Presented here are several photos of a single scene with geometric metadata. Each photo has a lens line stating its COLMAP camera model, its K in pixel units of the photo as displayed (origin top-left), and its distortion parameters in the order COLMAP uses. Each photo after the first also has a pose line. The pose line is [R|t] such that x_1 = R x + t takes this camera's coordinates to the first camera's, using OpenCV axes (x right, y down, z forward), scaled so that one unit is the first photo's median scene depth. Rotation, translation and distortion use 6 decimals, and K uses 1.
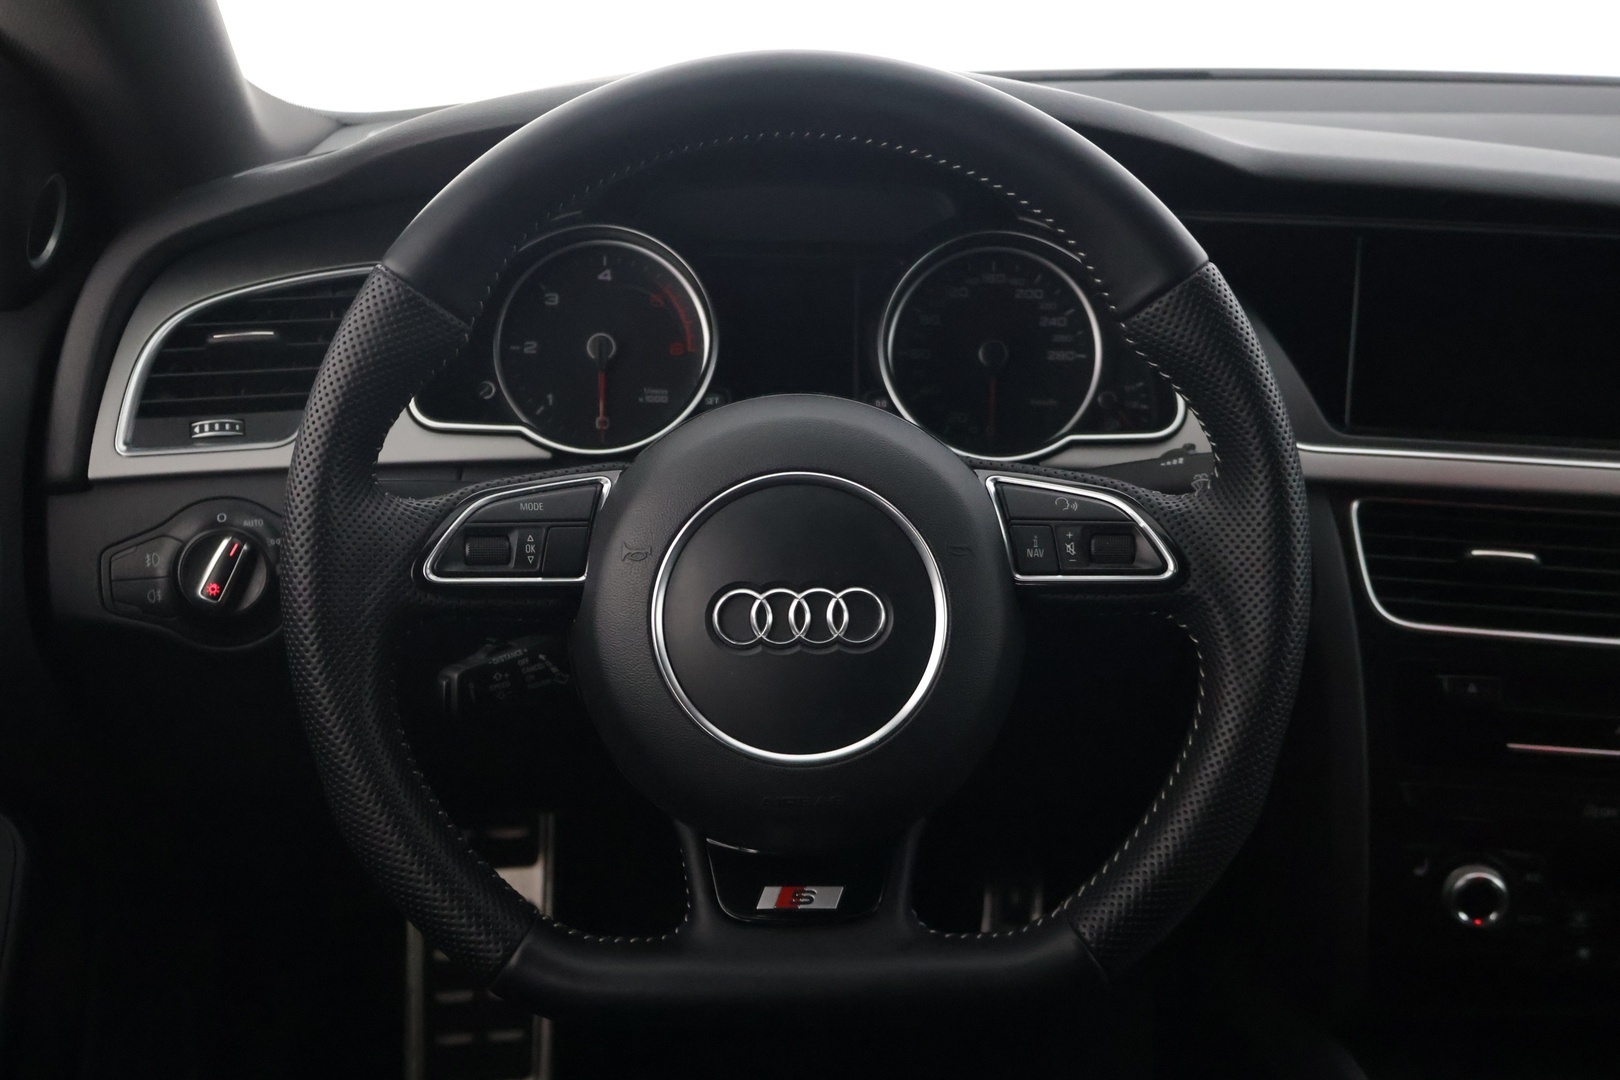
lens RADIAL K [[1858.0, 0, 808.8], [0, 1858.0, 543.0], [0, 0, 1]] dist [-0.001397, 0.000000]
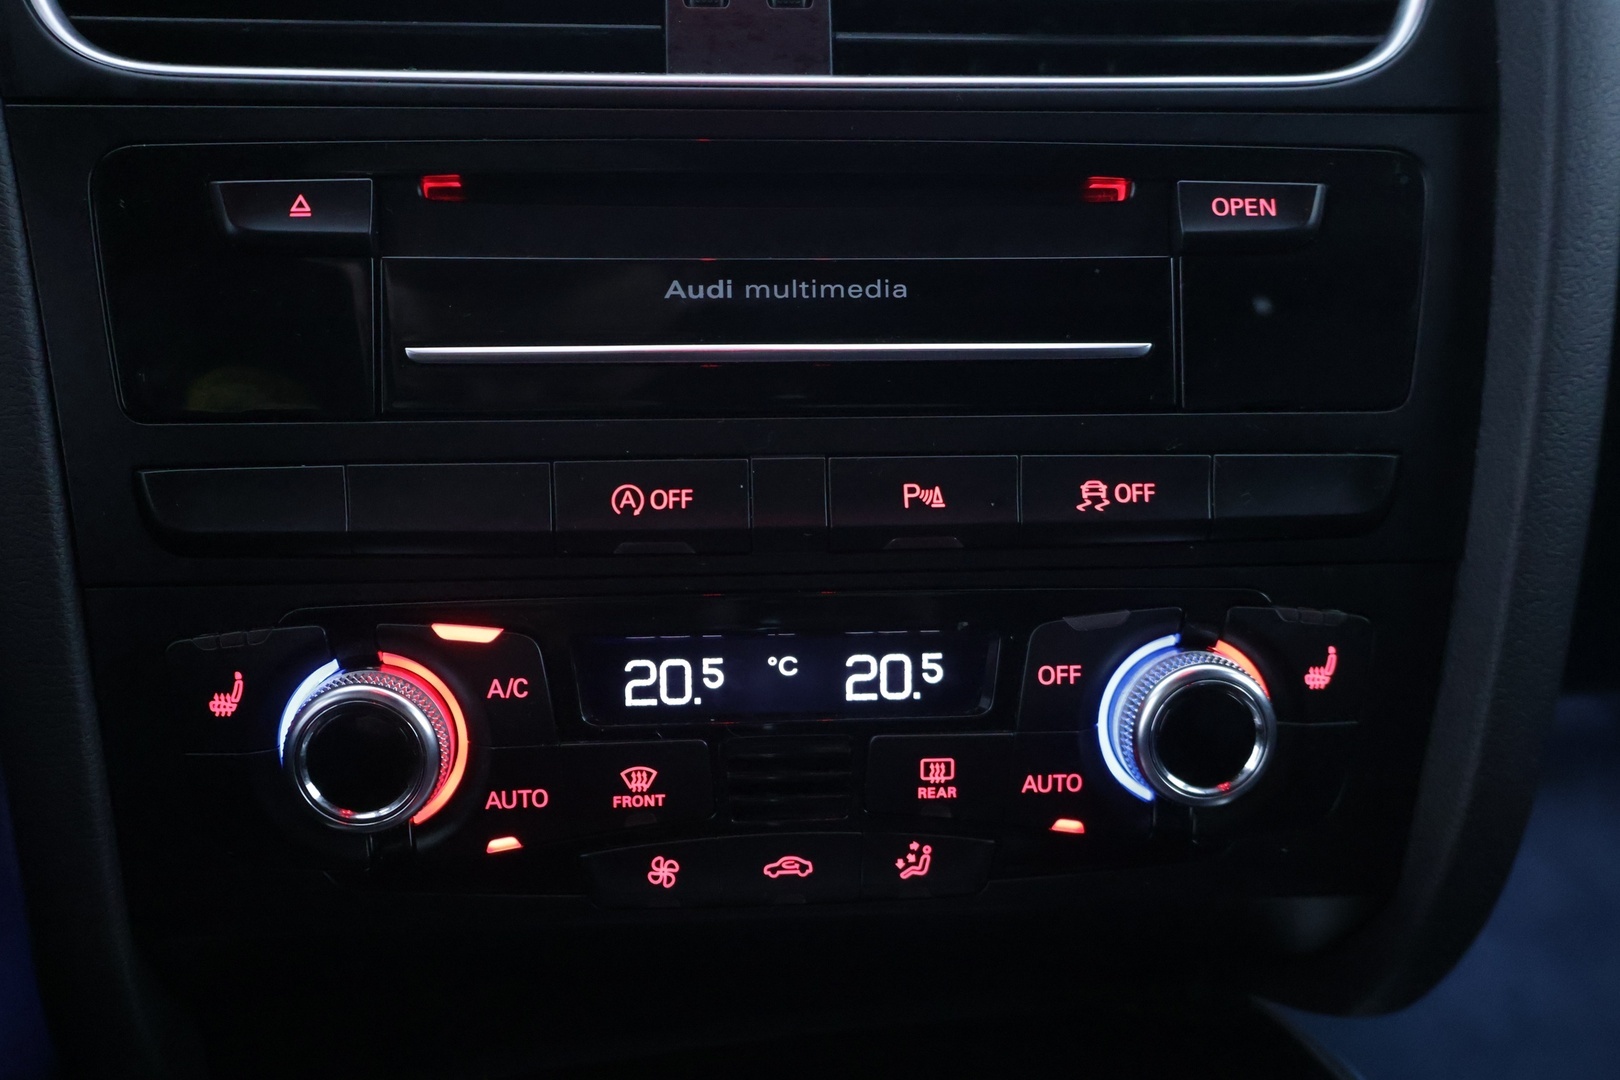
lens RADIAL K [[1662.1, 0, 806.1], [0, 1662.1, 537.6], [0, 0, 1]] dist [-0.000867, 0.000000]
pose [[0.976218, -0.066309, 0.206403, 0.408268], [0.089309, 0.990540, -0.104185, 0.204339], [-0.197542, 0.120141, 0.972905, 0.688507]]
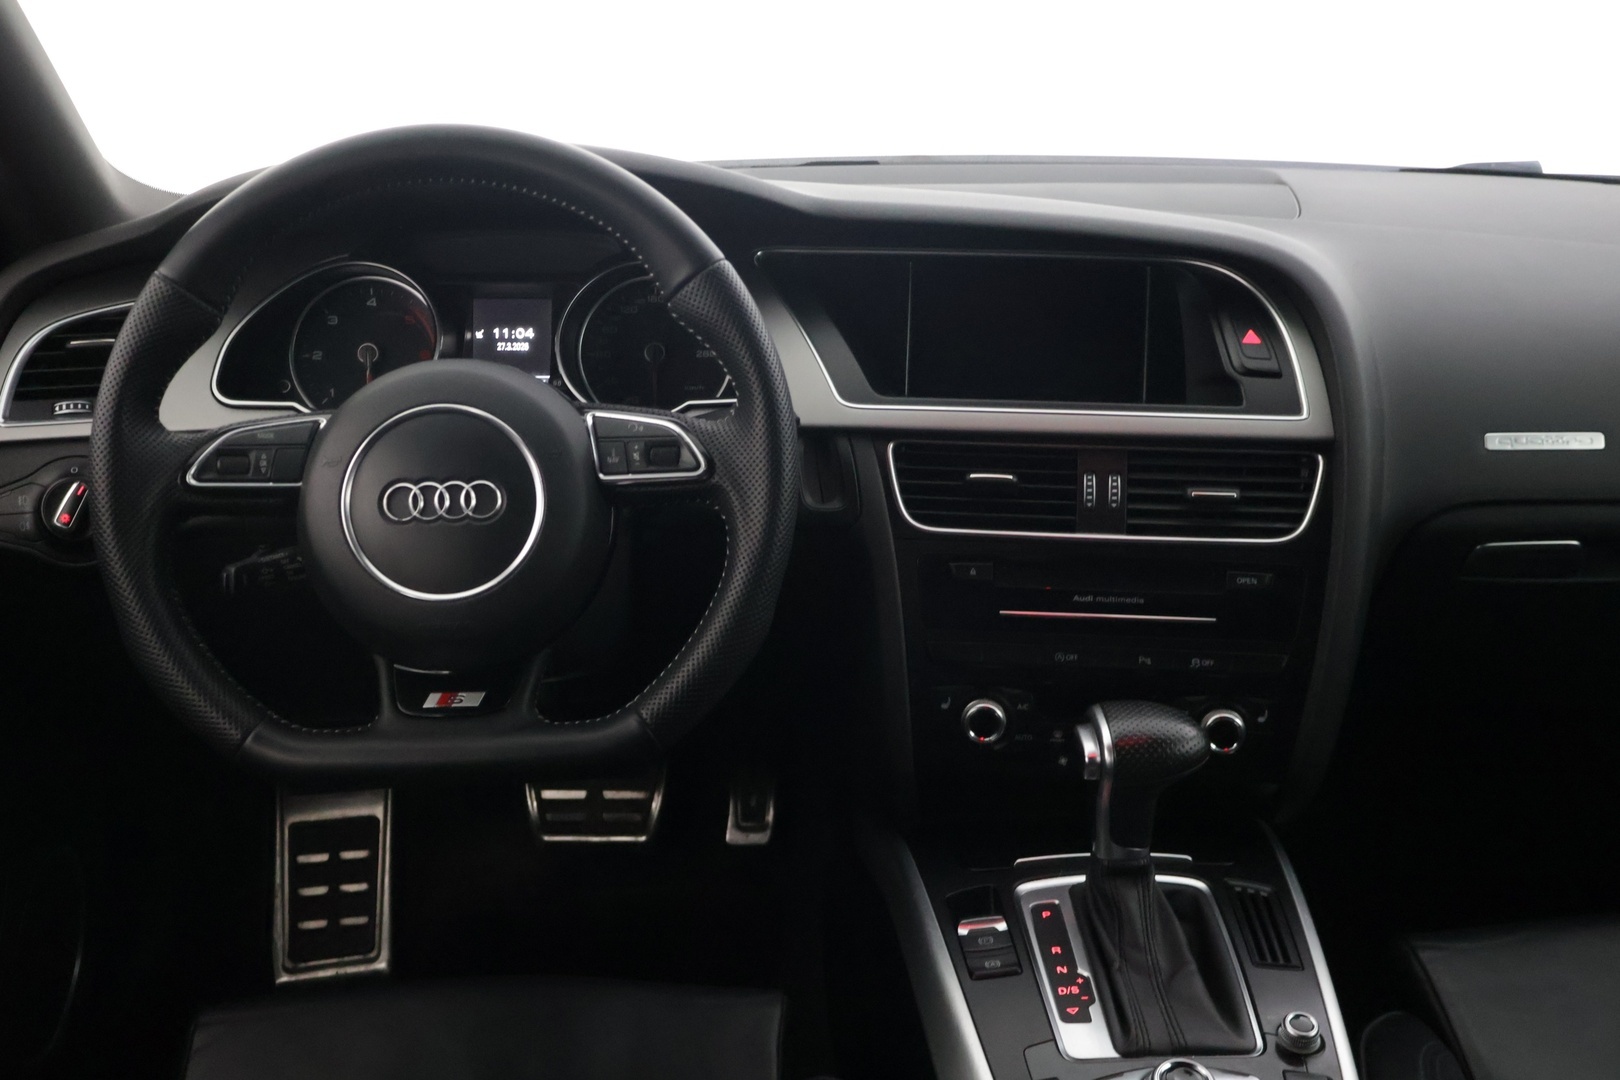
lens RADIAL K [[1662.1, 0, 805.9], [0, 1662.1, 535.4], [0, 0, 1]] dist [-0.000867, 0.000000]
pose [[0.999336, -0.022854, 0.028371, 0.207538], [0.024343, 0.998281, -0.053321, 0.121949], [-0.027103, 0.053976, 0.998174, -0.271786]]
